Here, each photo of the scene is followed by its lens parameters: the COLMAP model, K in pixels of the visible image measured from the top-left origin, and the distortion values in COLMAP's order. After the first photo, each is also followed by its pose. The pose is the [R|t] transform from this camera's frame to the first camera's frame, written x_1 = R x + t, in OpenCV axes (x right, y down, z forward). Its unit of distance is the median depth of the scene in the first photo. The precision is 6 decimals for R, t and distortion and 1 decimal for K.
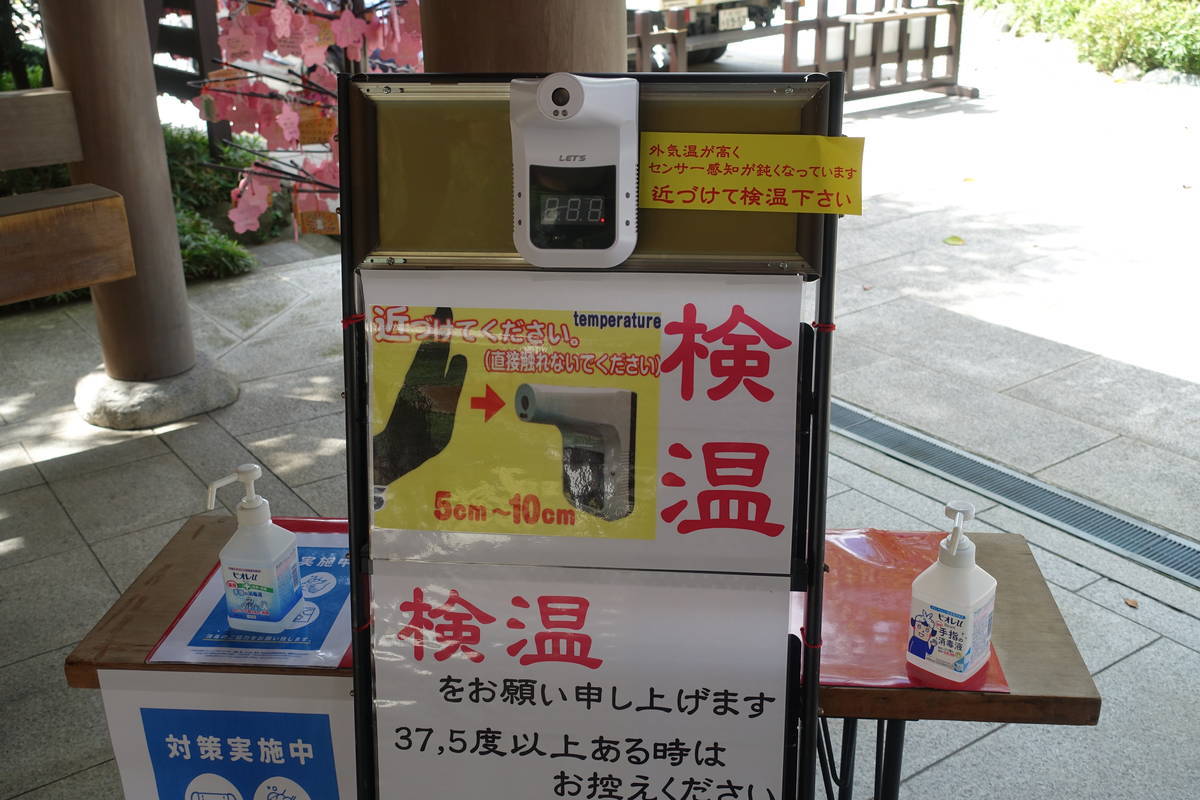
lens RADIAL K [[1195.1, 0, 600.0], [0, 1195.1, 400.0], [0, 0, 1]] dist [-0.009889, -0.009900]
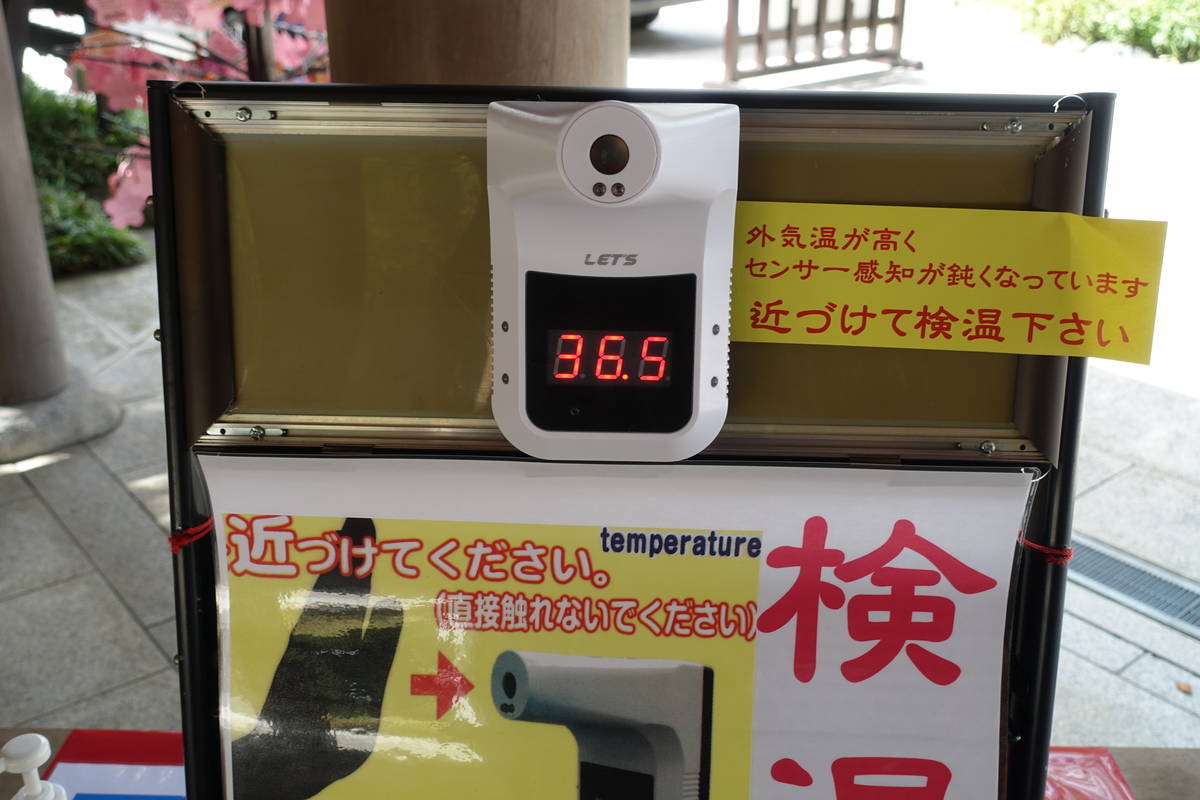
lens RADIAL K [[1195.1, 0, 600.0], [0, 1195.1, 400.0], [0, 0, 1]] dist [-0.009889, -0.009900]
pose [[0.997919, -0.004547, 0.064322, -0.056593], [0.002706, 0.999585, 0.028682, -0.146362], [-0.064426, -0.028448, 0.997517, 0.456918]]
